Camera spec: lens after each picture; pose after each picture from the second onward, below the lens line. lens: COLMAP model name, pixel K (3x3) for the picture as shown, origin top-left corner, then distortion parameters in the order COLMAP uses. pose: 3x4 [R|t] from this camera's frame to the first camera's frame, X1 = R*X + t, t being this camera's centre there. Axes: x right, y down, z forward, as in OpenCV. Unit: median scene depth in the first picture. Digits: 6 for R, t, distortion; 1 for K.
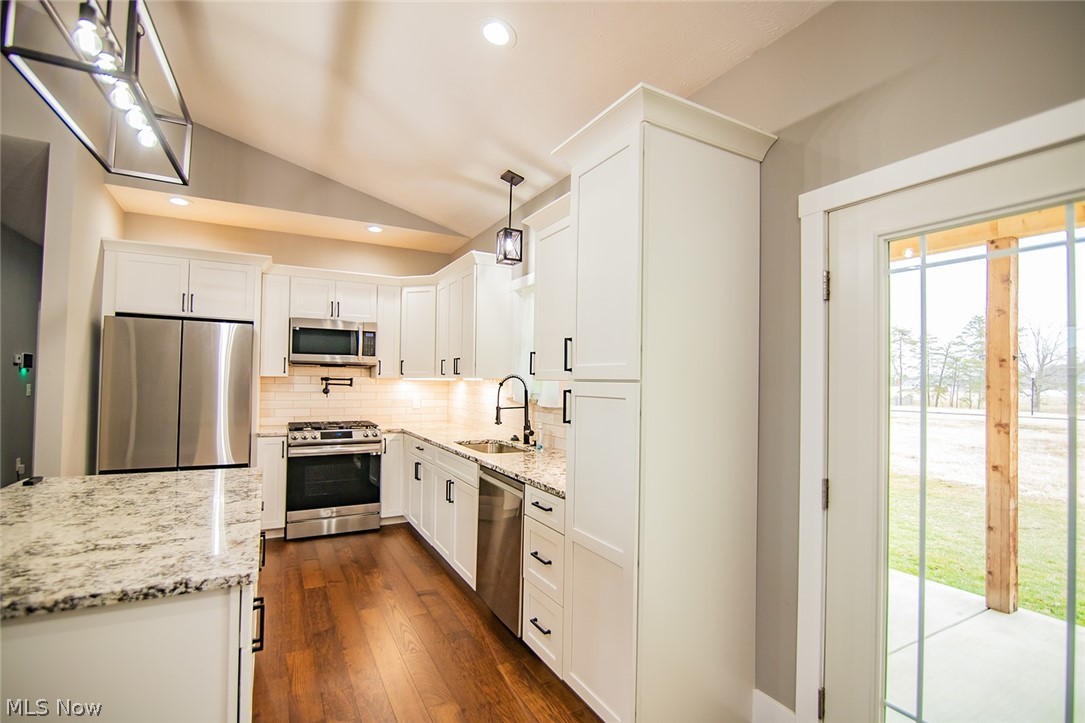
lens RADIAL K [[501.4, 0, 537.8], [0, 501.4, 370.1], [0, 0, 1]] dist [-0.021131, 0.001550]
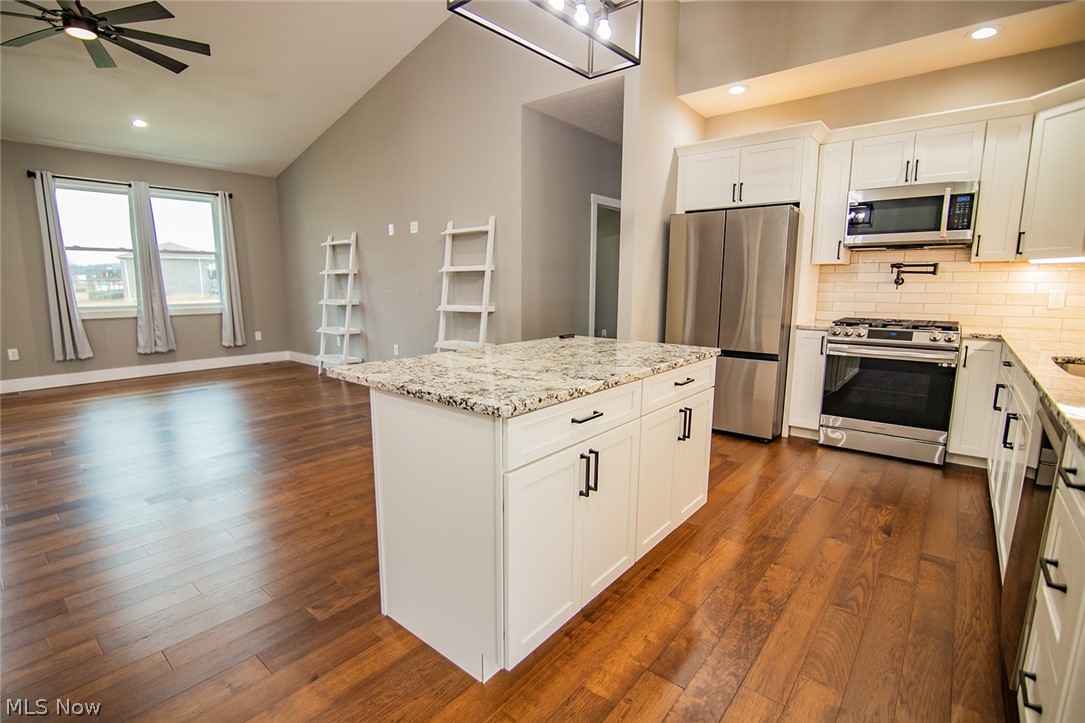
lens RADIAL K [[501.4, 0, 530.6], [0, 501.4, 370.8], [0, 0, 1]] dist [-0.021131, 0.001550]
pose [[0.366993, 0.144798, -0.918885, 0.128569], [0.027774, 0.985665, 0.166414, 0.041617], [0.929809, -0.086593, 0.357710, 0.191575]]
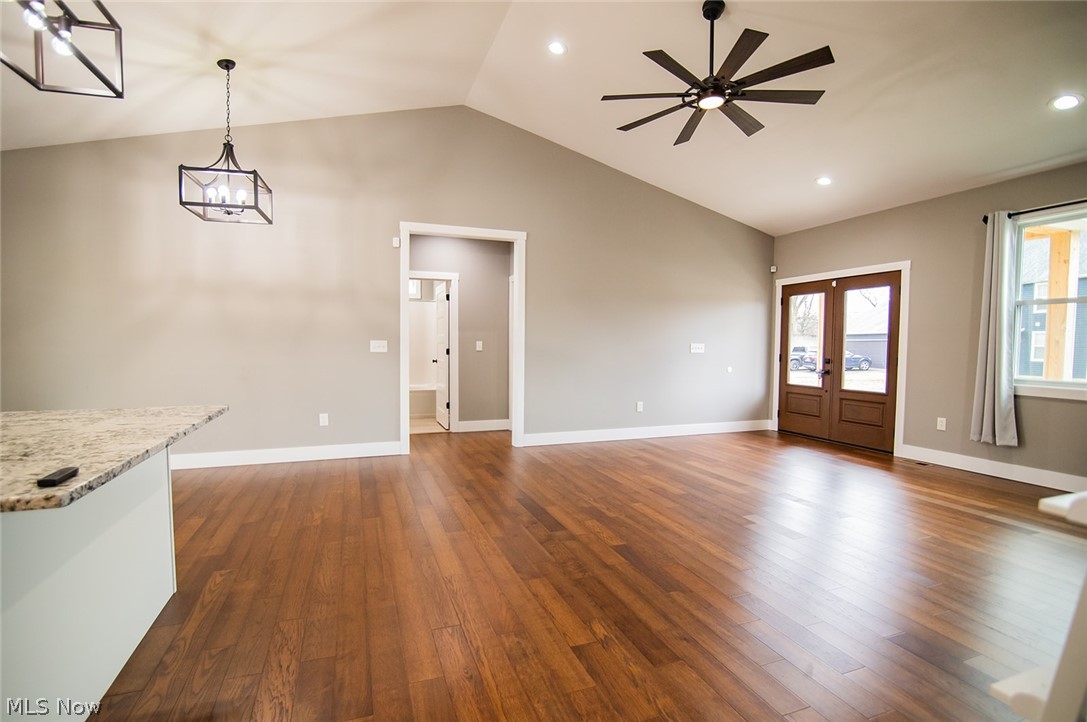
lens RADIAL K [[502.3, 0, 532.8], [0, 502.3, 369.6], [0, 0, 1]] dist [-0.021131, 0.001550]
pose [[-0.989616, -0.031349, 0.140276, -0.811794], [-0.027460, 0.999185, 0.029572, 0.037586], [-0.141089, 0.025413, -0.989671, 0.730275]]
